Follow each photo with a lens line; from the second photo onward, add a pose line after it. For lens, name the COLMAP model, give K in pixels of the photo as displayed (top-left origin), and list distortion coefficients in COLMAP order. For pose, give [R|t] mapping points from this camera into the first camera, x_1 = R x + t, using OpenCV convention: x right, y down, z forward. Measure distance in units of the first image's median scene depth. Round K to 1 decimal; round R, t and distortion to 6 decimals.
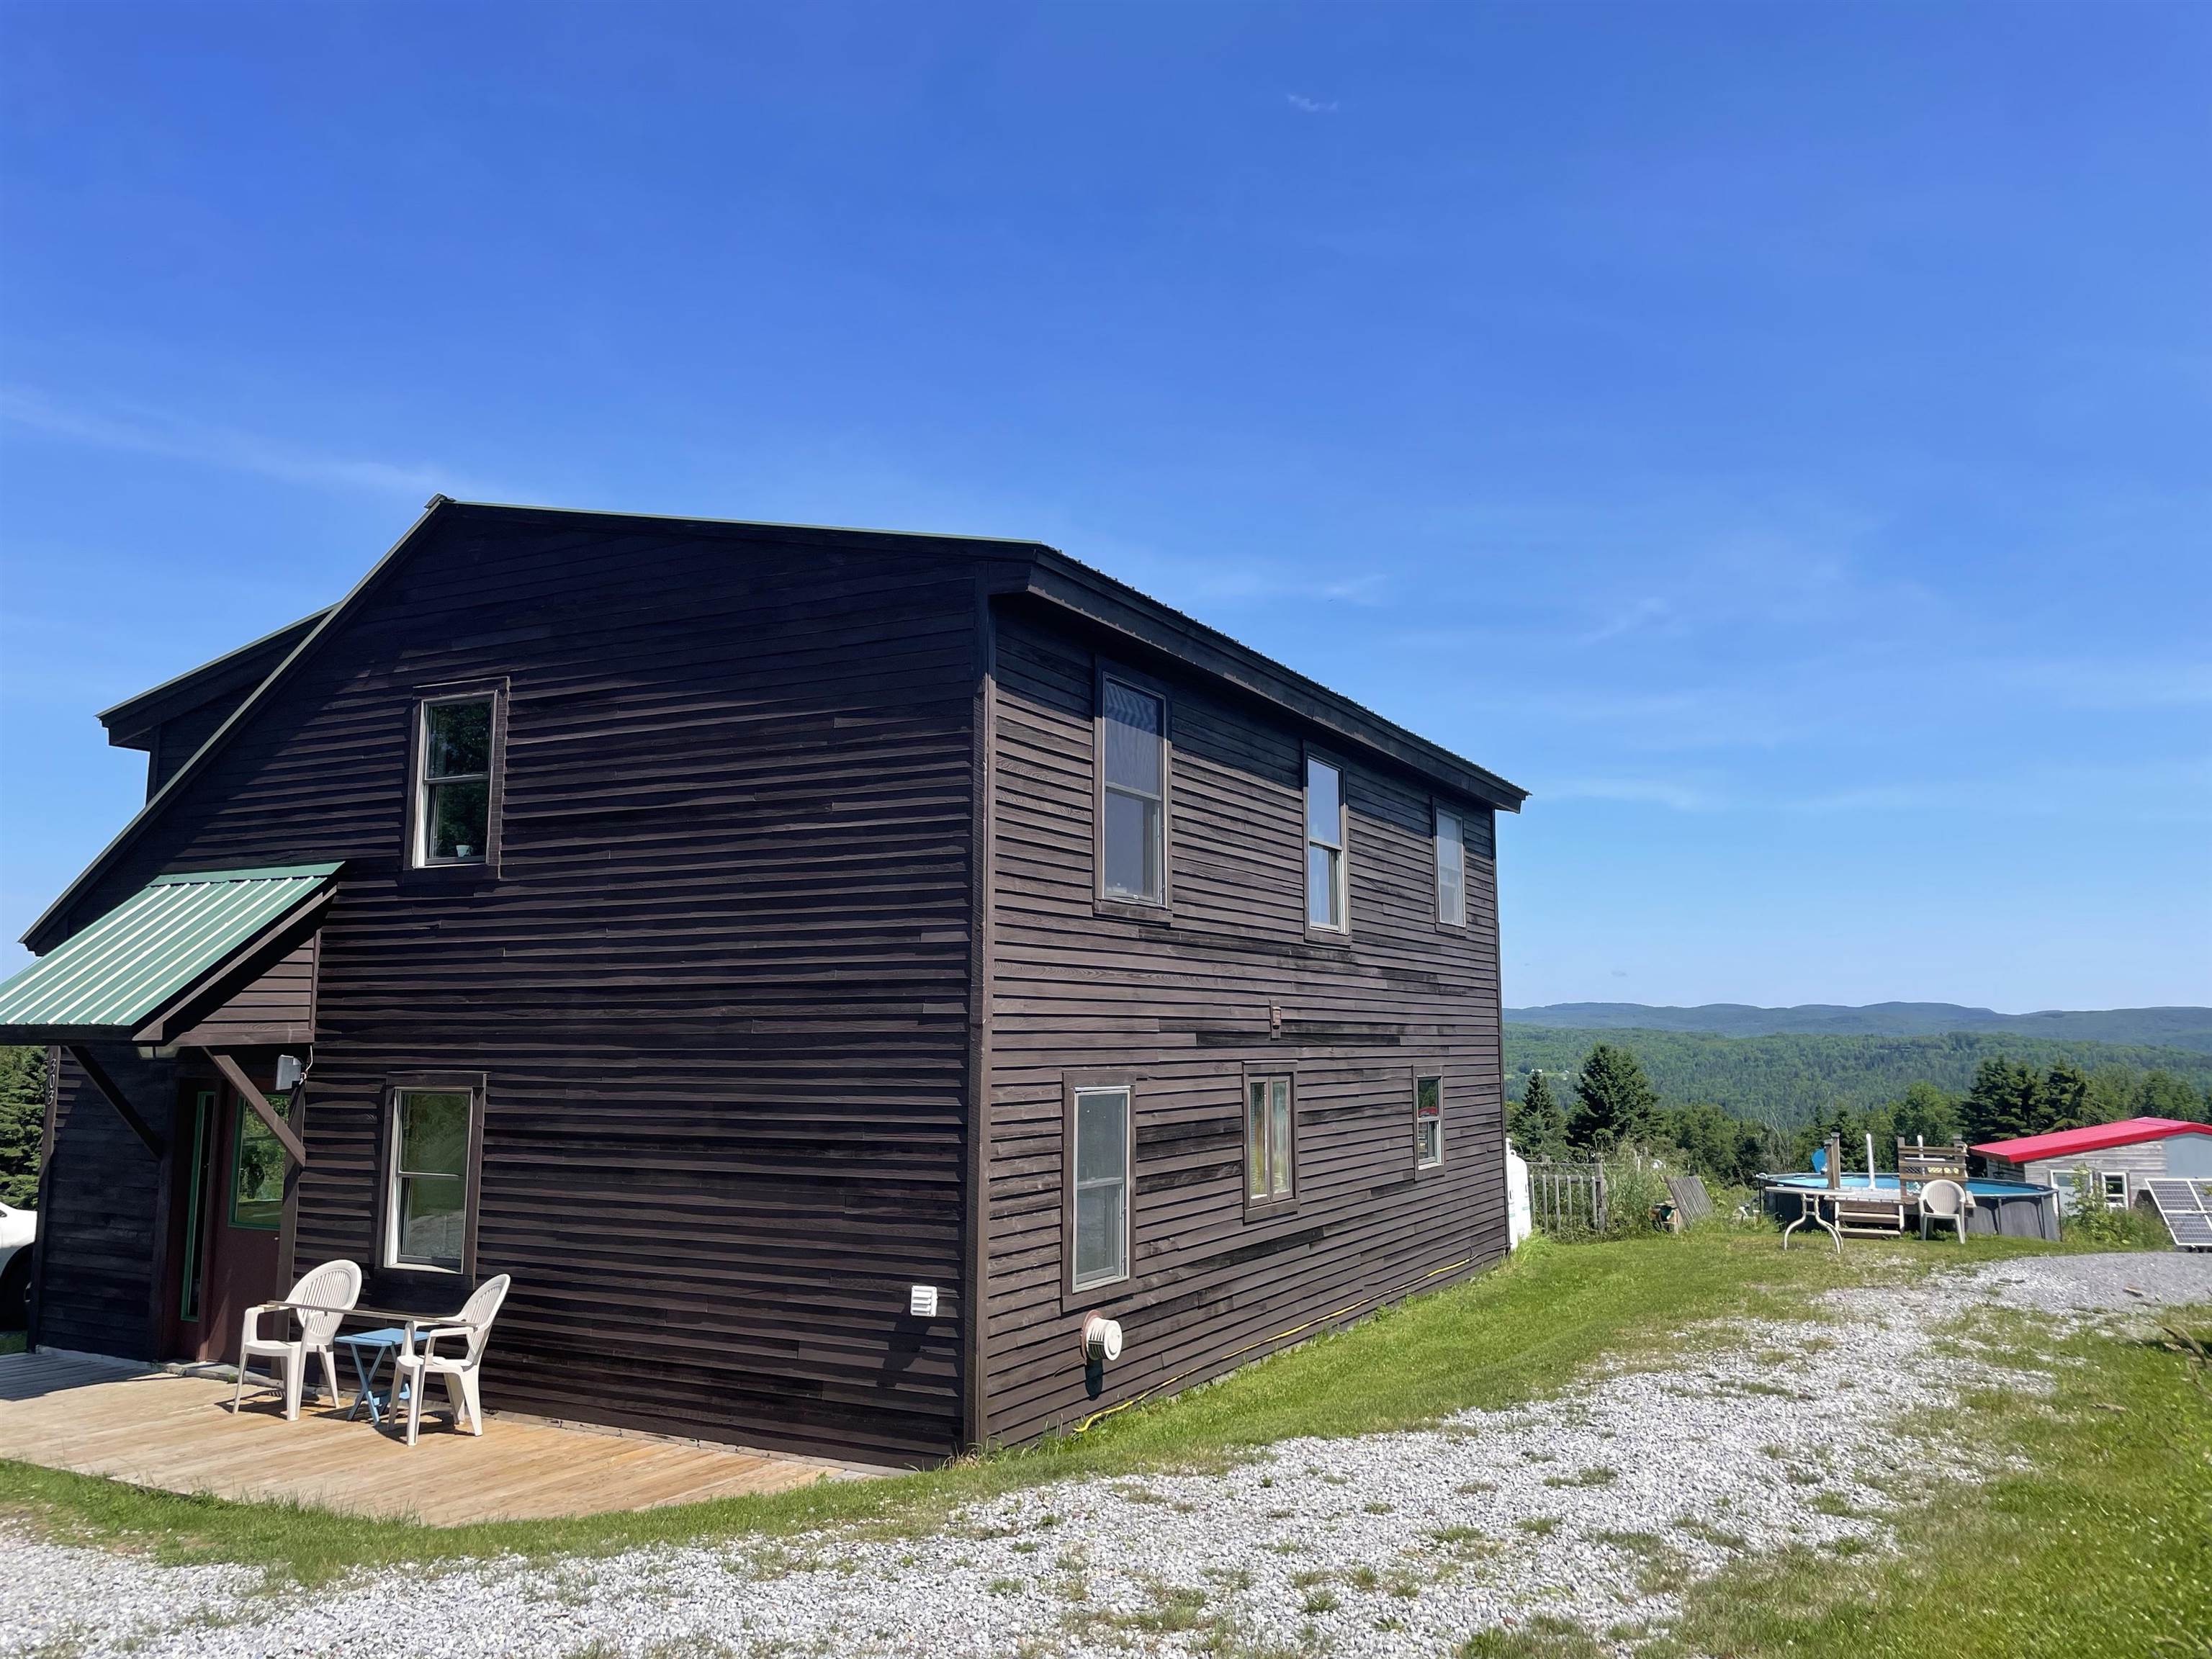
lens RADIAL K [[1683.9, 0, 1104.4], [0, 1683.9, 823.0], [0, 0, 1]] dist [0.087147, -0.117595]
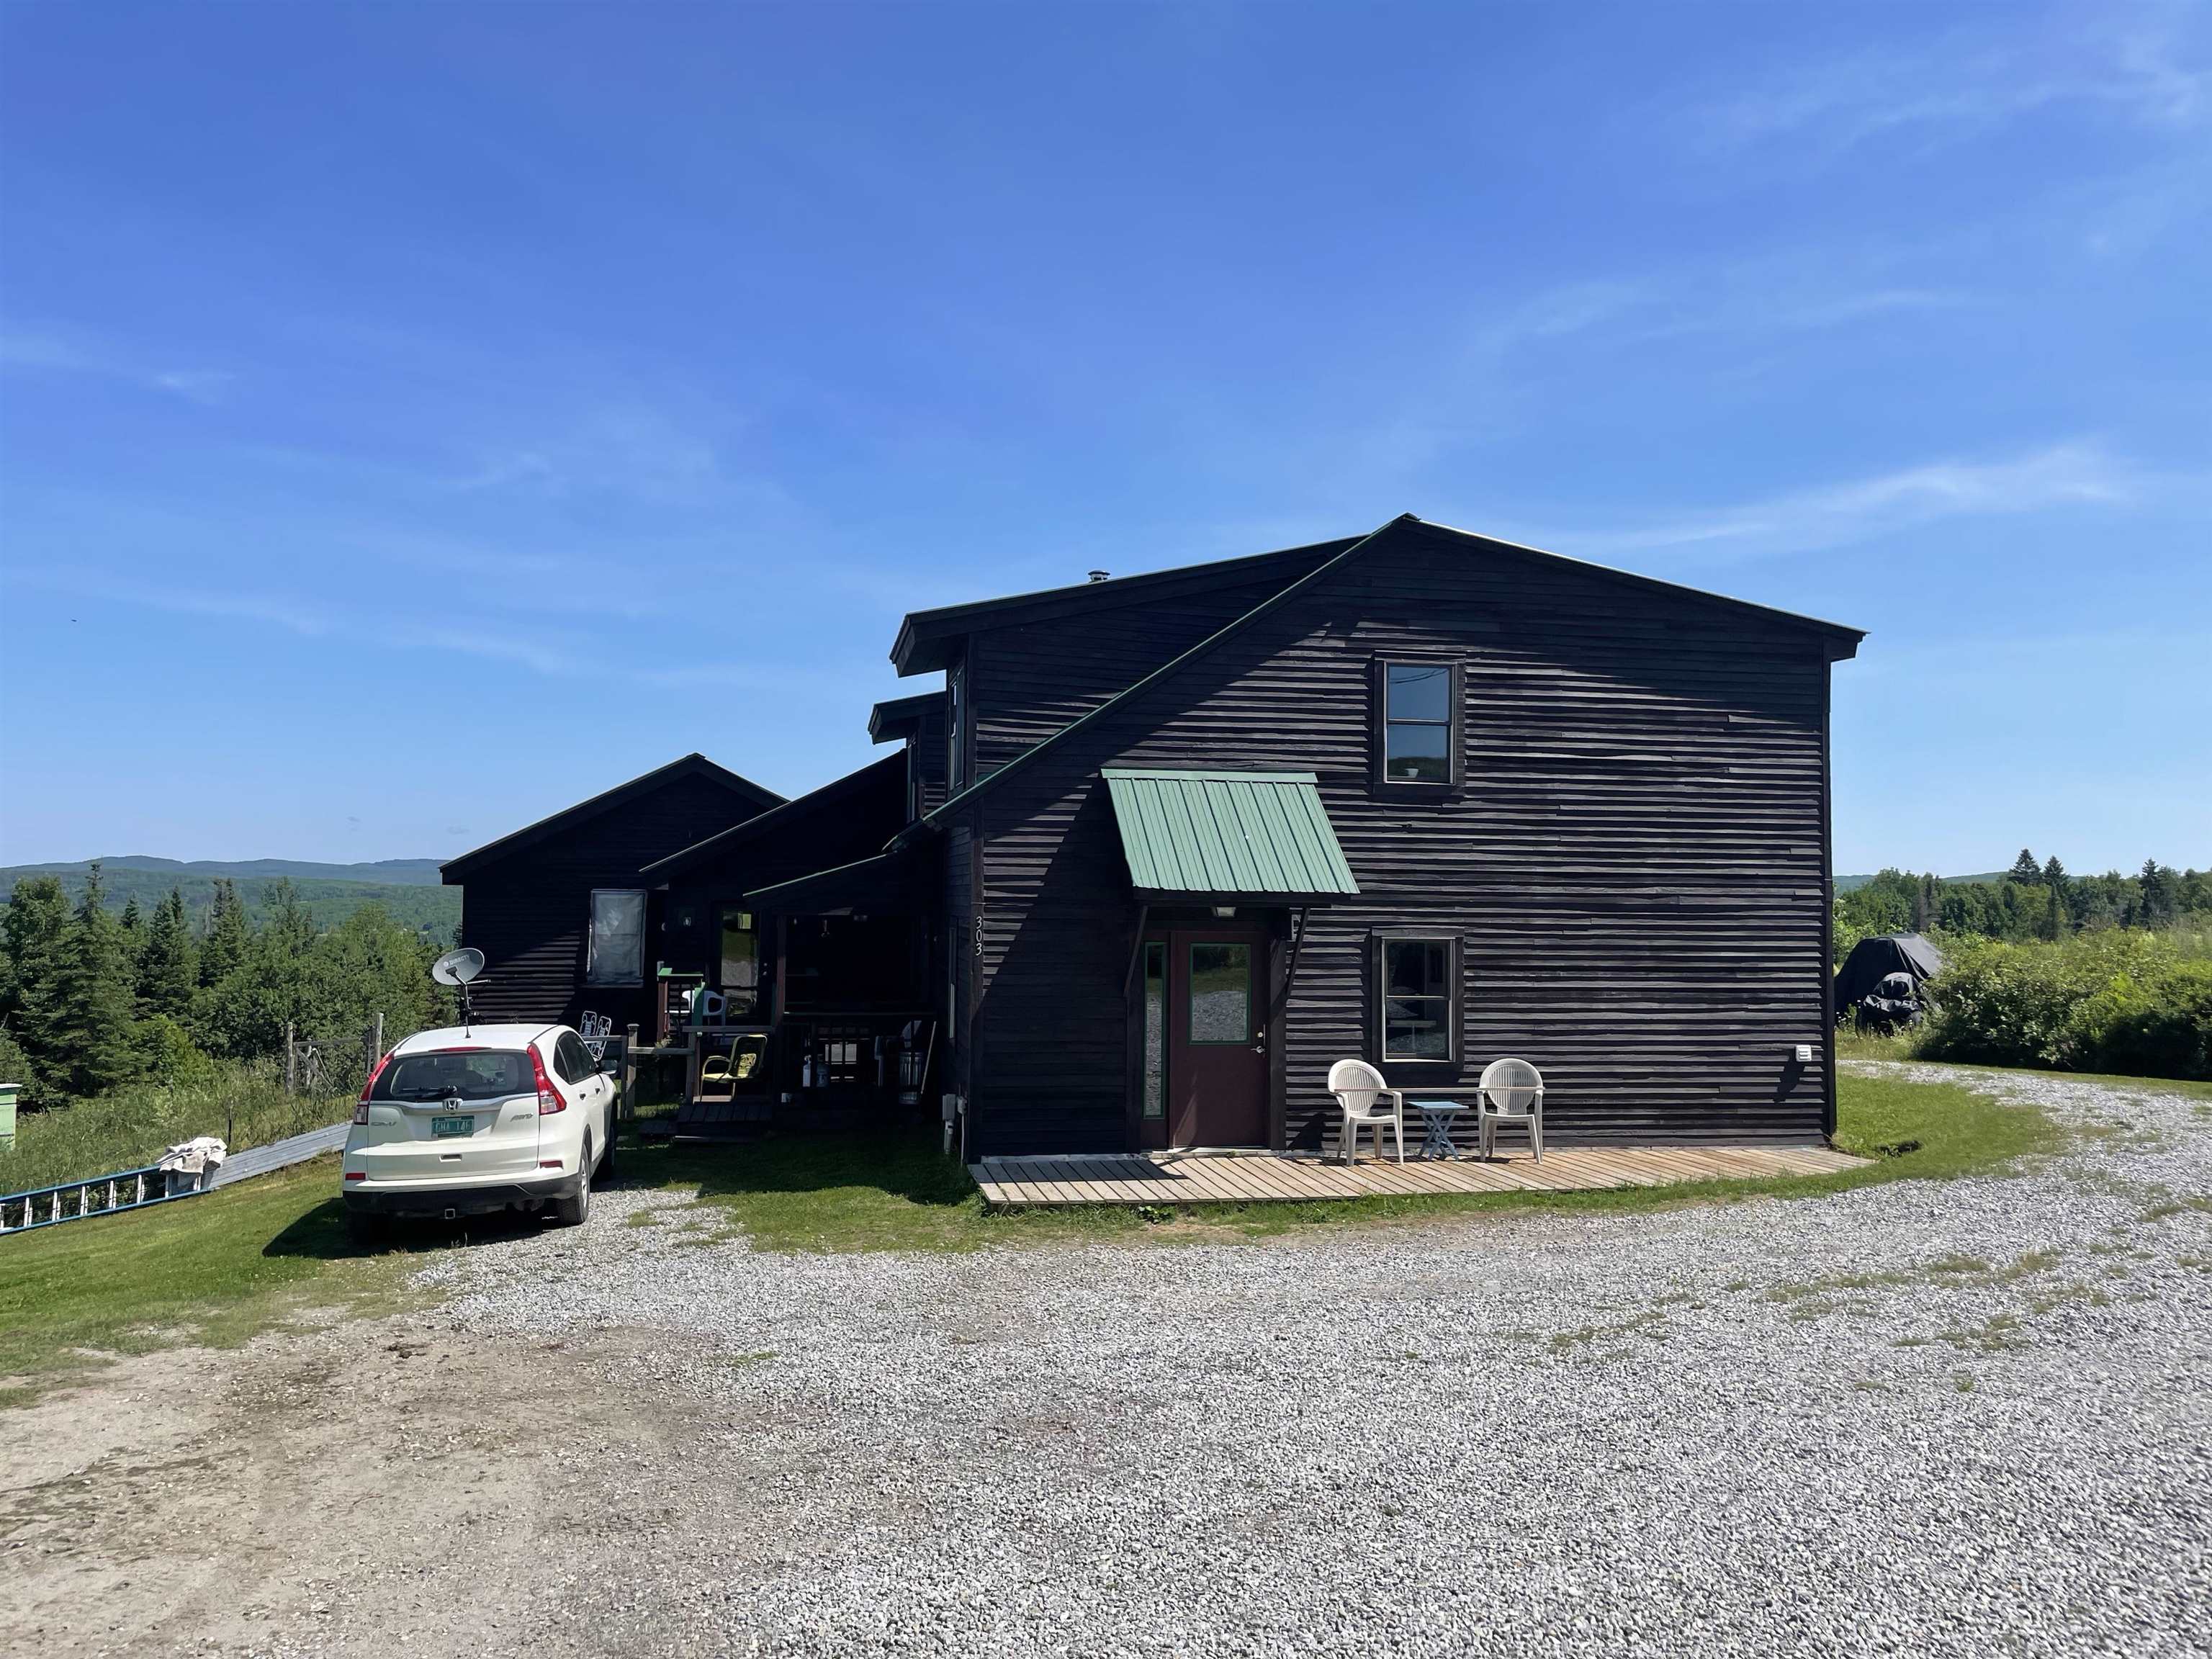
lens RADIAL K [[1683.9, 0, 1099.2], [0, 1683.9, 826.9], [0, 0, 1]] dist [0.087147, -0.117595]
pose [[0.786206, 0.032542, 0.617107, -1.590618], [-0.085072, 0.994804, 0.055924, 0.005498], [-0.612080, -0.096466, 0.784890, 0.056544]]
